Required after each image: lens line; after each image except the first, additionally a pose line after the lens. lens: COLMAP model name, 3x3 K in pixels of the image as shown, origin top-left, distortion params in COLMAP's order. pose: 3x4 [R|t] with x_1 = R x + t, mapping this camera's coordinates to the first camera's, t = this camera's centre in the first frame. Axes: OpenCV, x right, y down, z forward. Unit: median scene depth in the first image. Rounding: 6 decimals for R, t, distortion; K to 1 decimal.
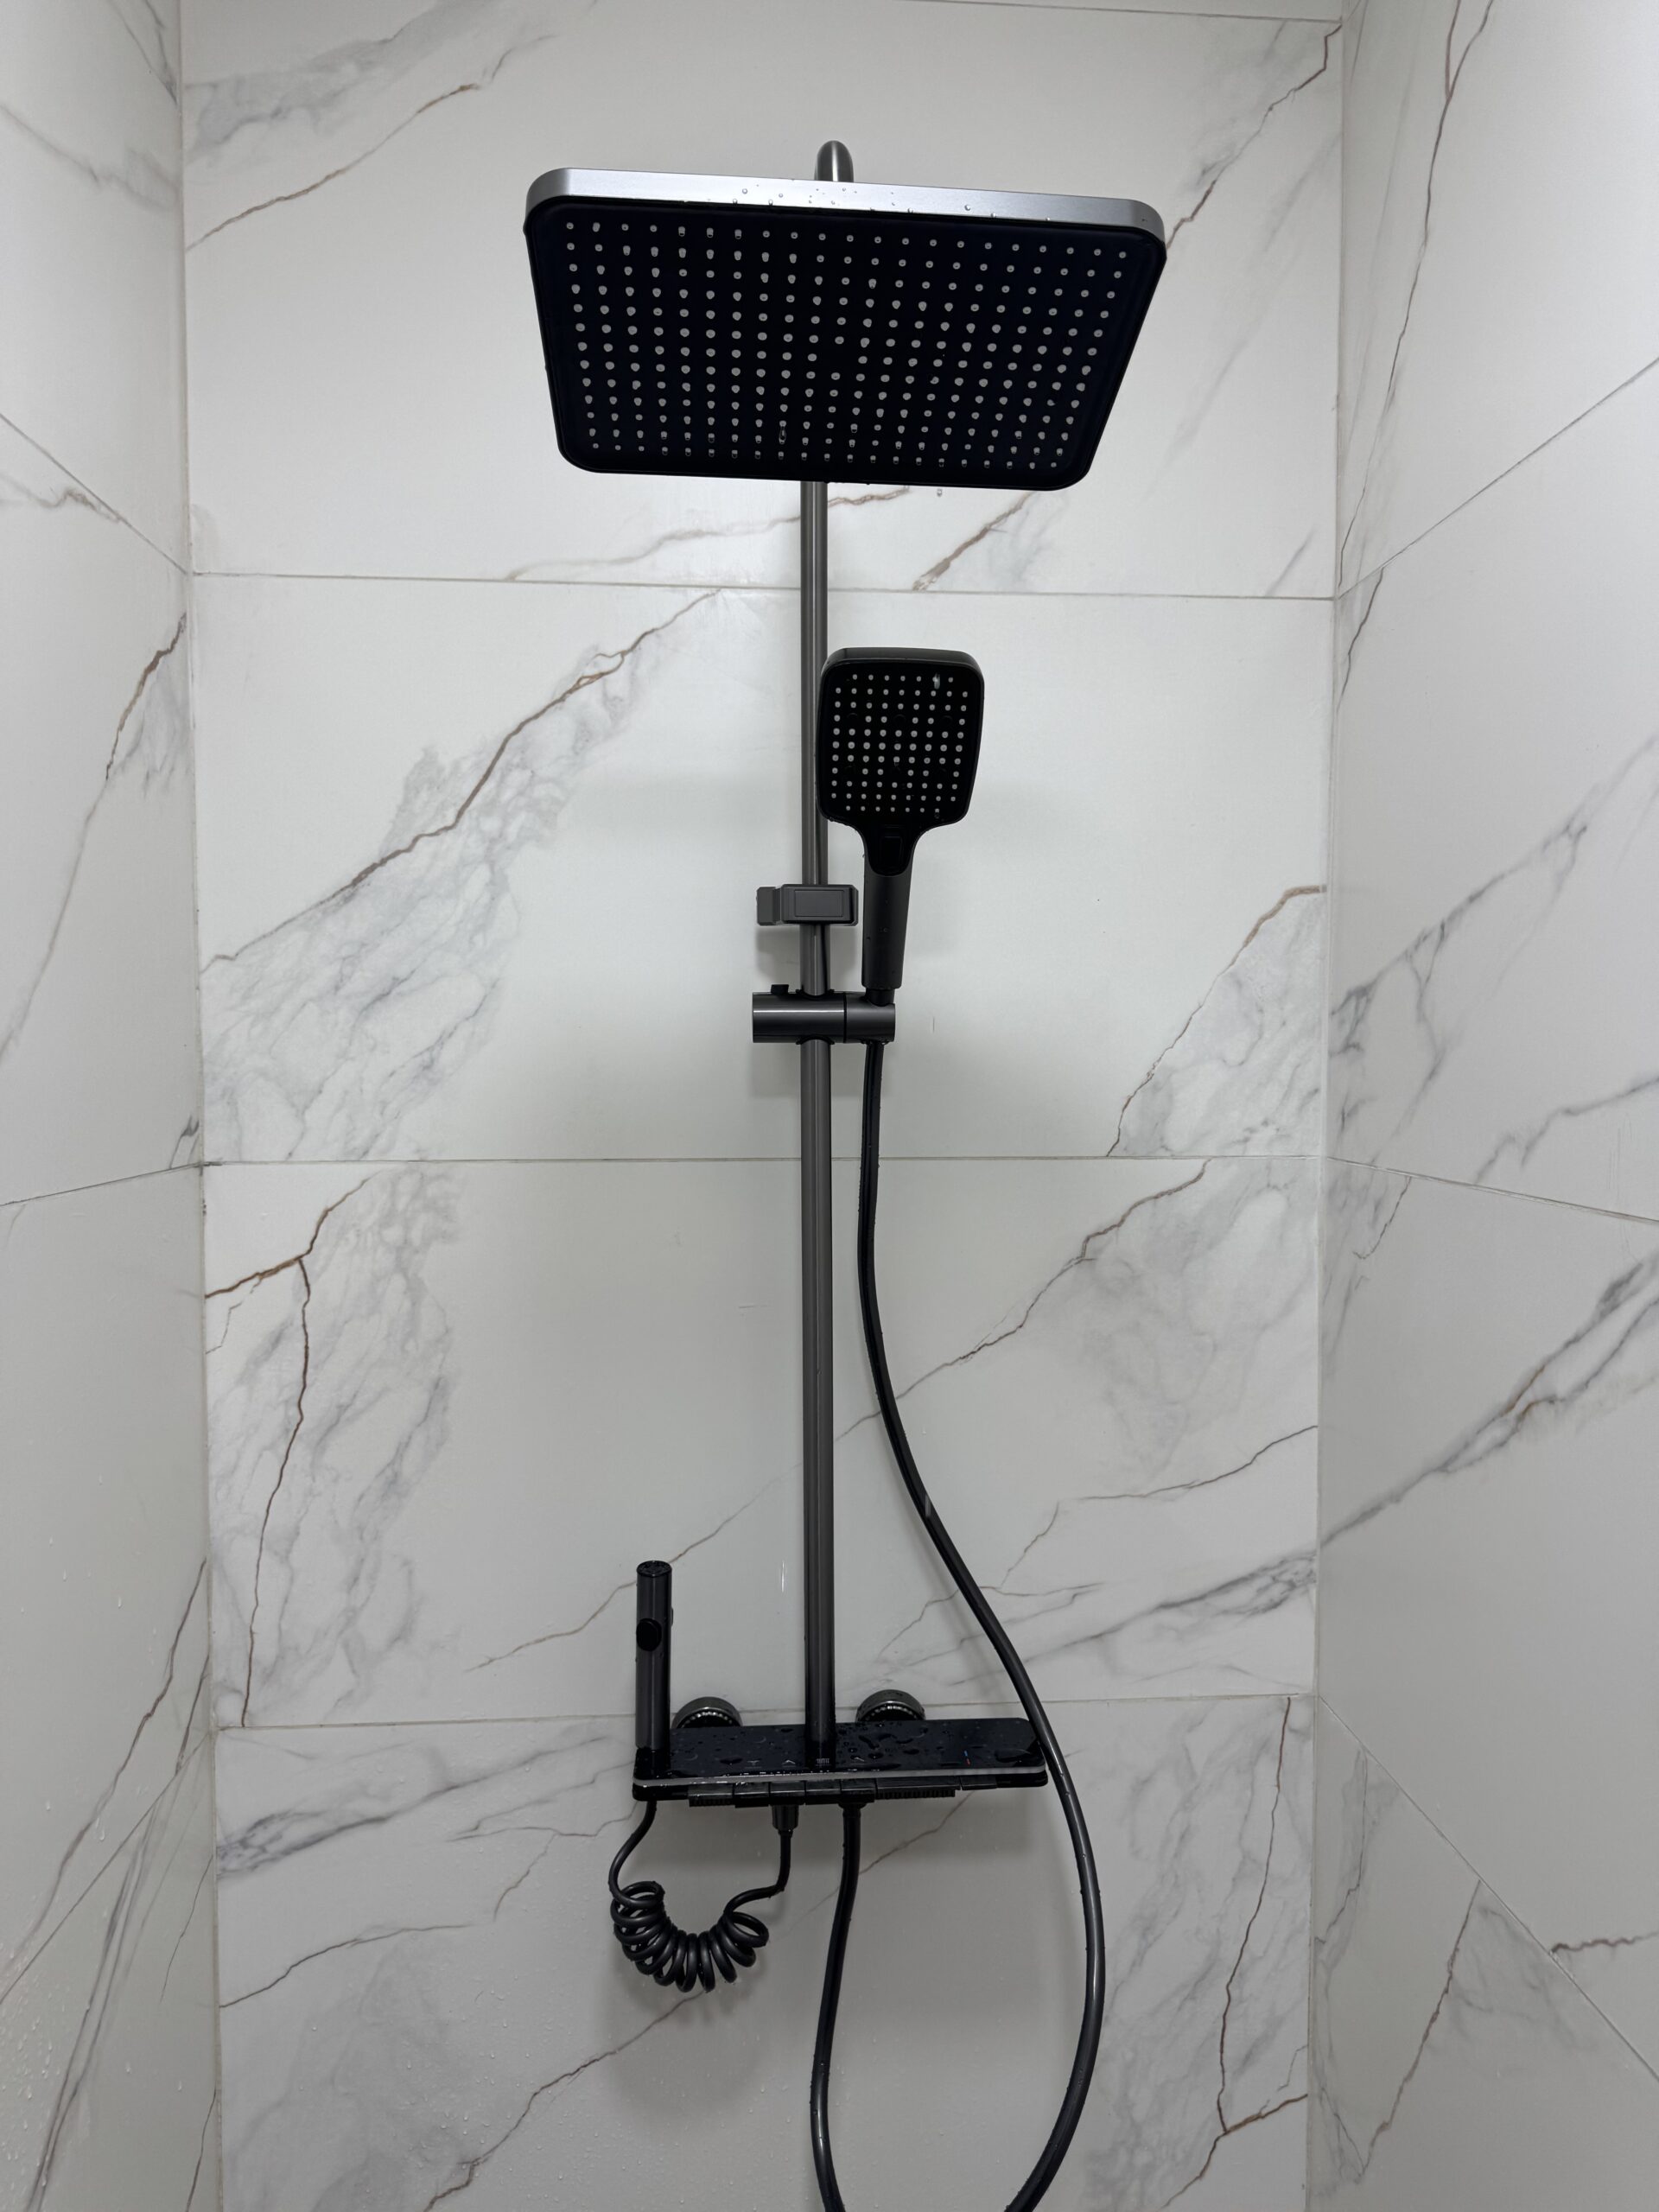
lens RADIAL K [[1555.1, 0, 847.7], [0, 1555.1, 1115.5], [0, 0, 1]] dist [0.042058, -0.056474]
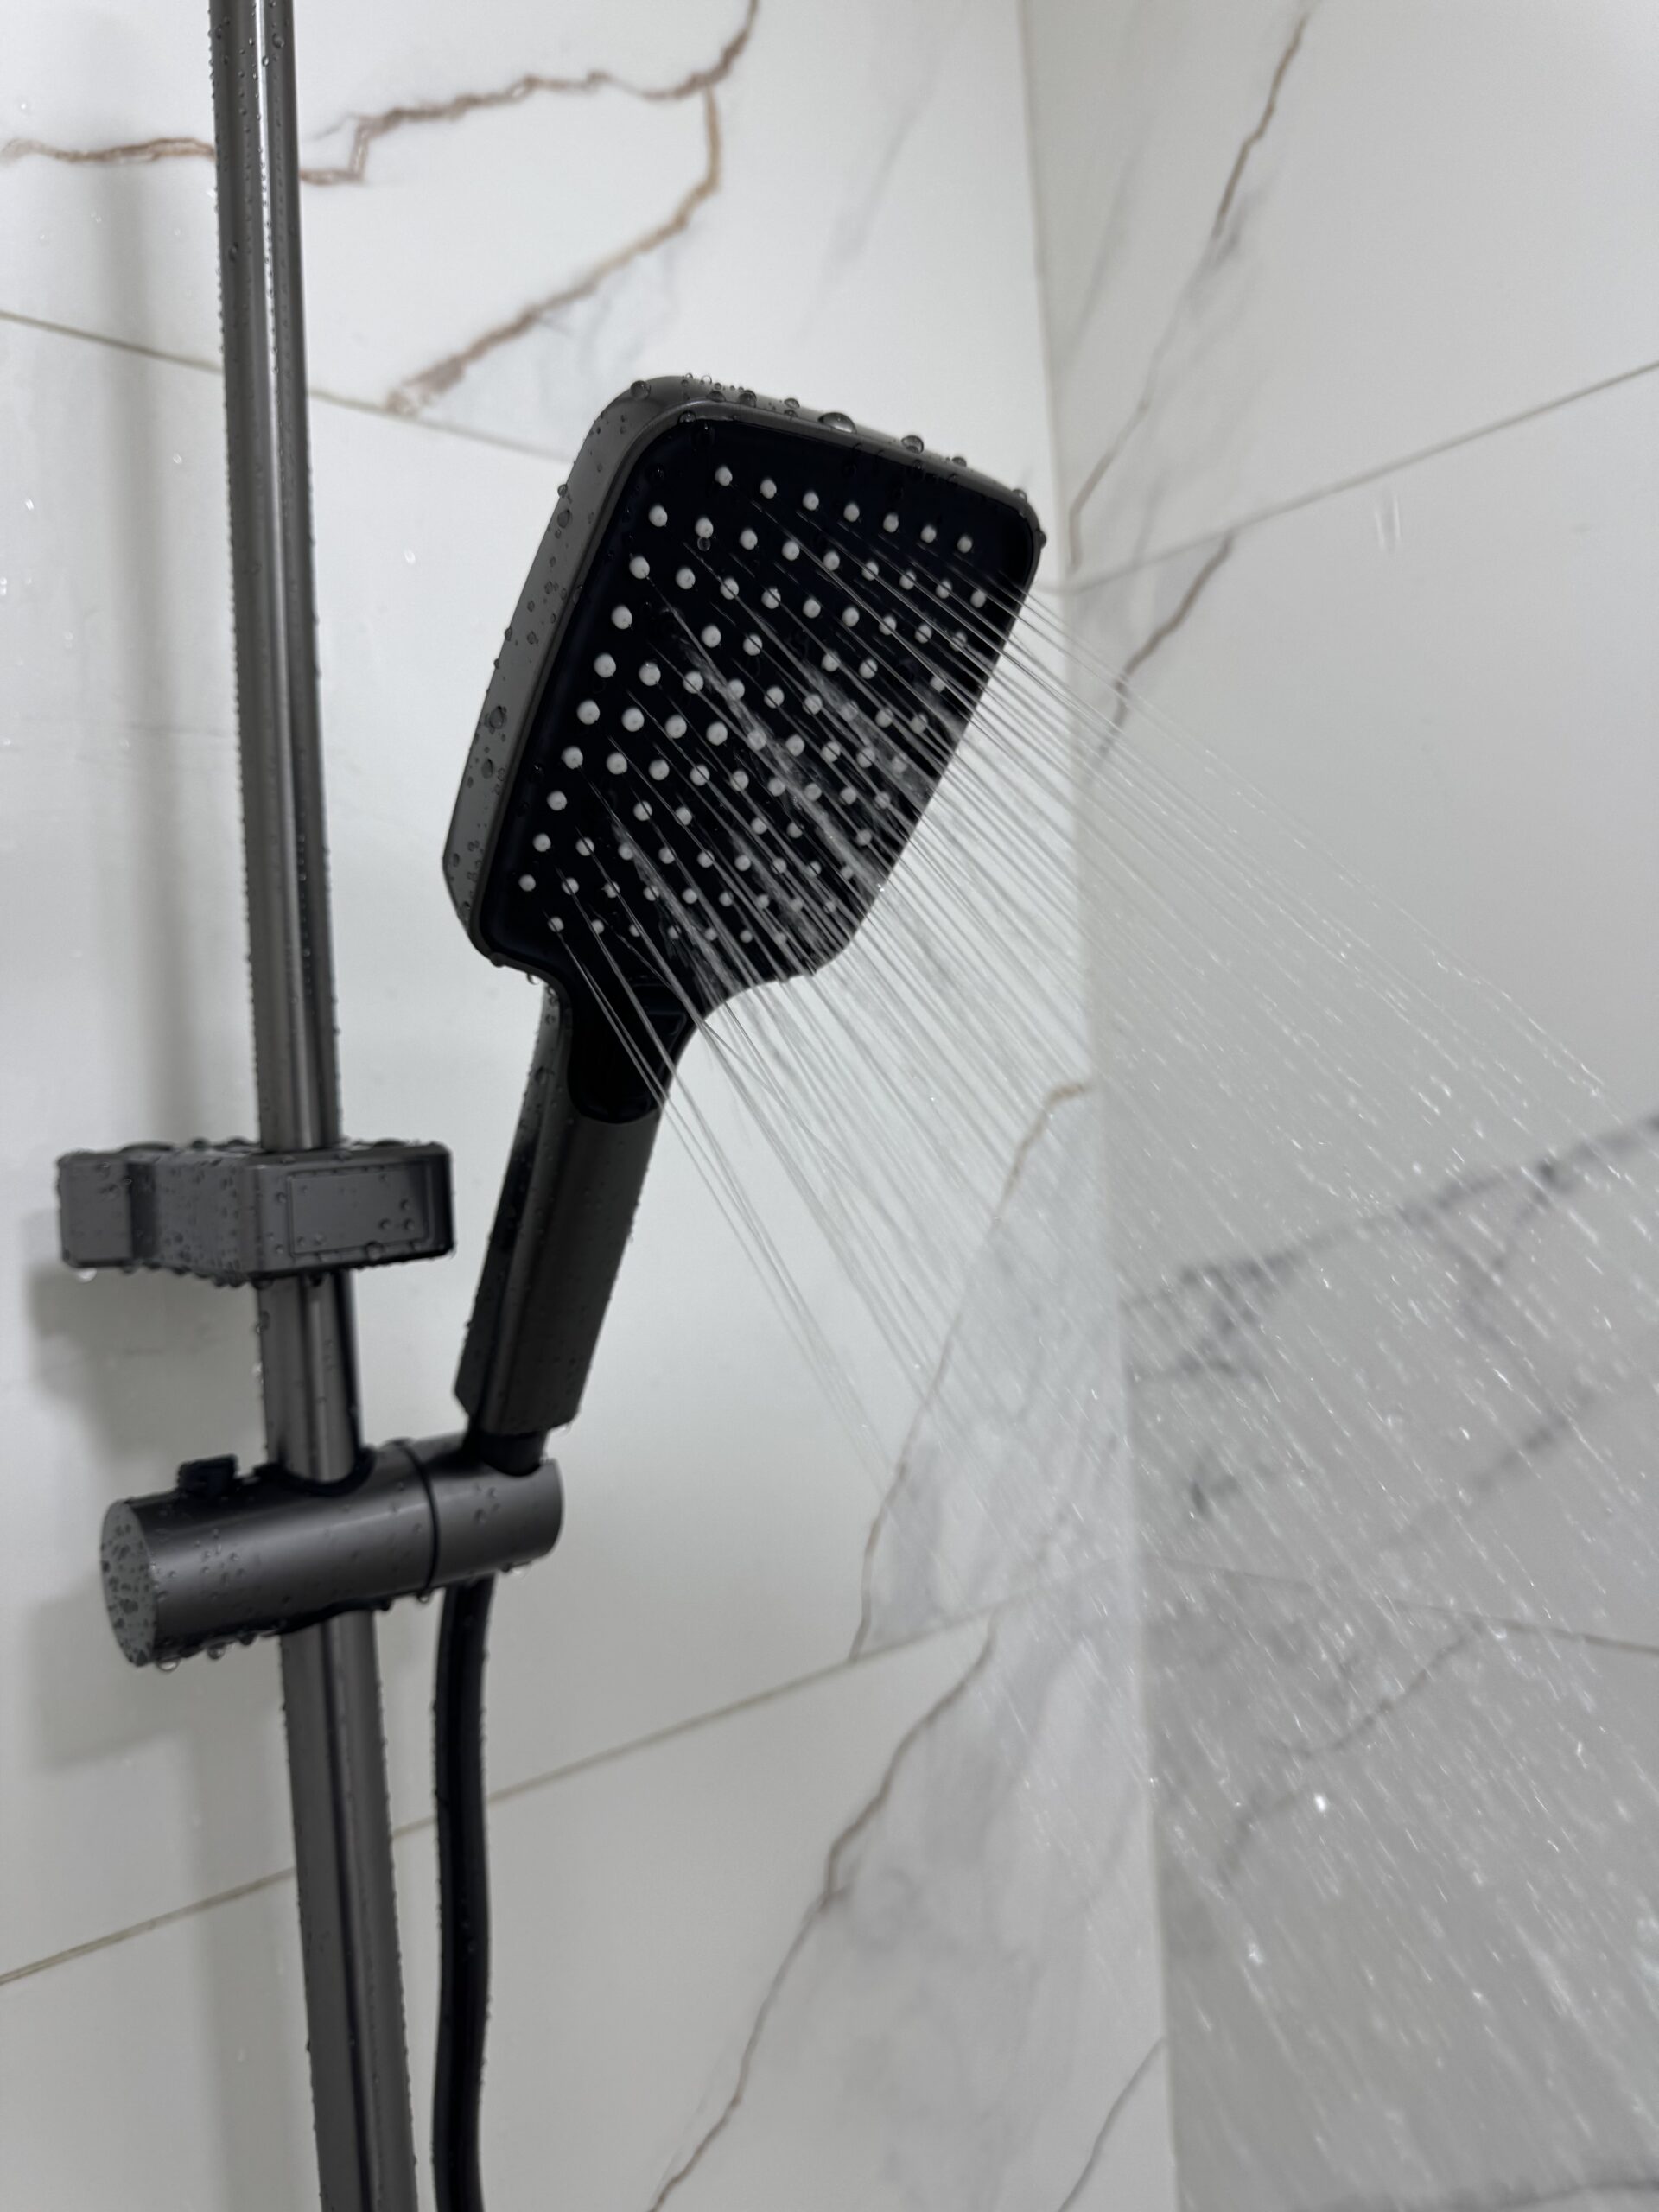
lens RADIAL K [[1595.4, 0, 826.2], [0, 1595.4, 1111.8], [0, 0, 1]] dist [0.050408, -0.095685]
pose [[0.800945, -0.048695, 0.596754, -0.128164], [0.101715, 0.993266, -0.055468, -0.118163], [-0.590035, 0.105125, 0.800505, 0.615541]]
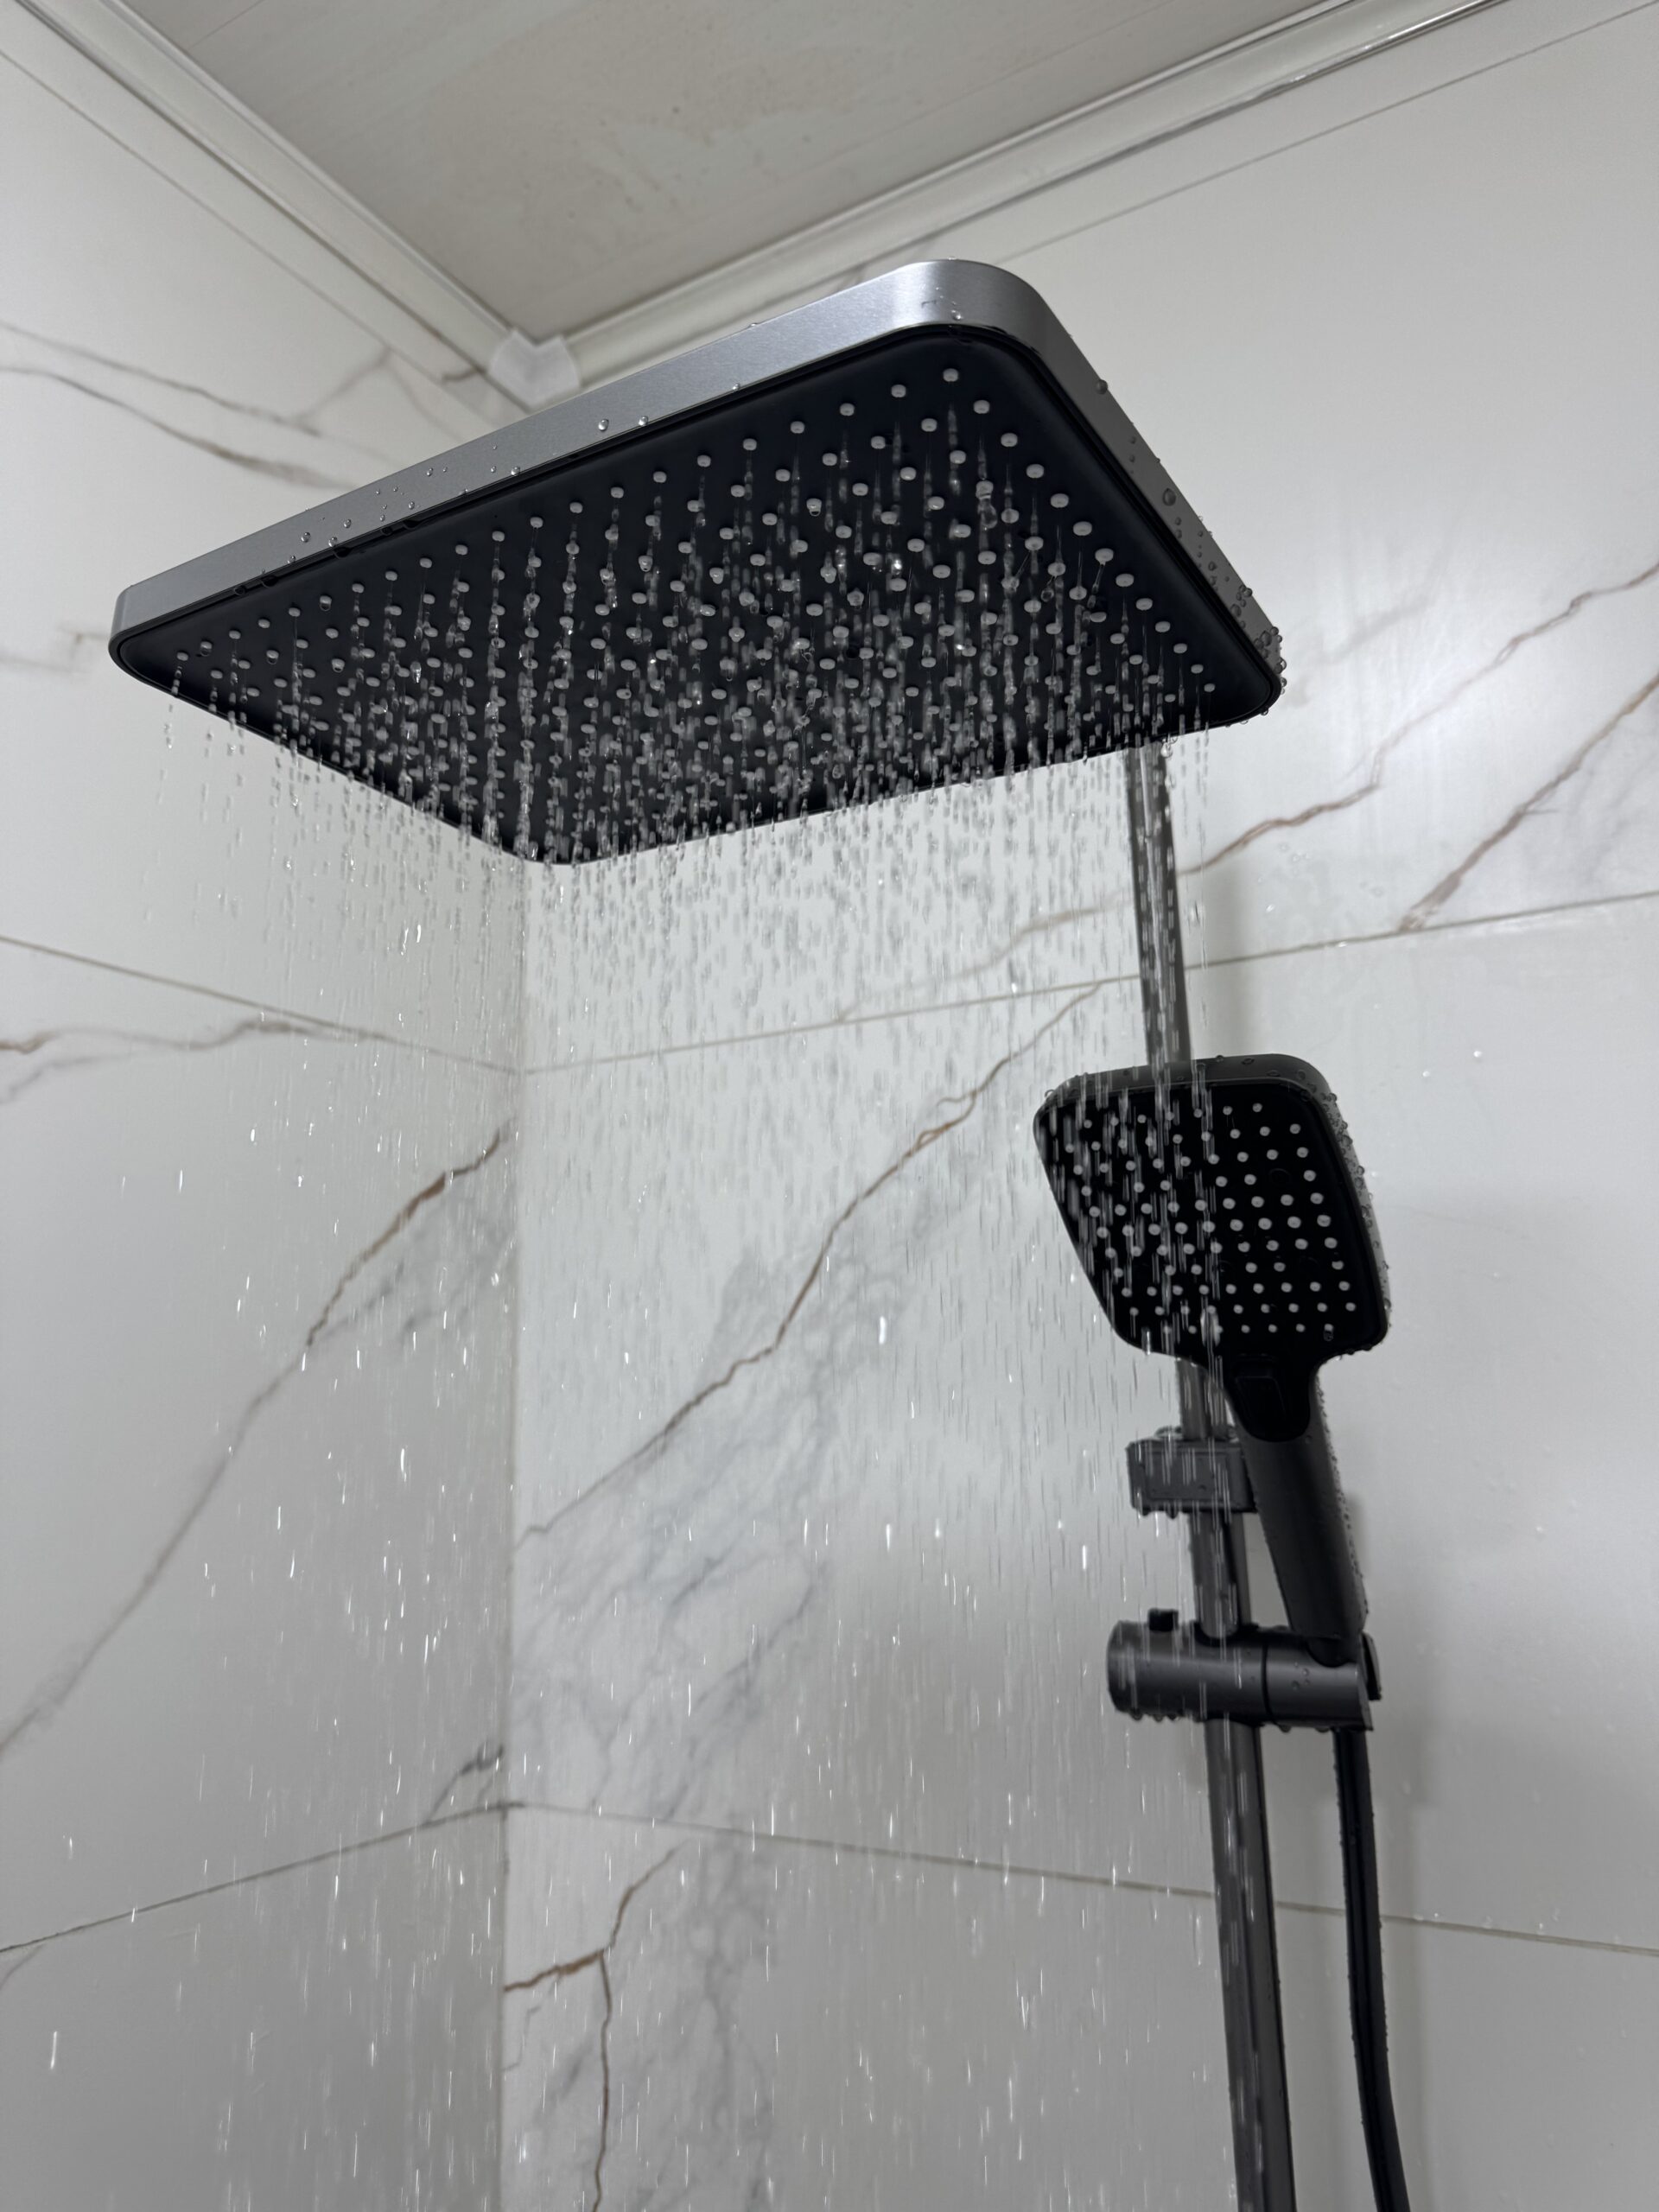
lens RADIAL K [[1625.2, 0, 833.8], [0, 1625.2, 1116.9], [0, 0, 1]] dist [0.165531, -0.320181]
pose [[0.822950, -0.117146, -0.555905, 0.214183], [-0.012166, 0.974651, -0.223398, -0.118172], [0.567984, 0.190609, 0.800664, 0.368655]]
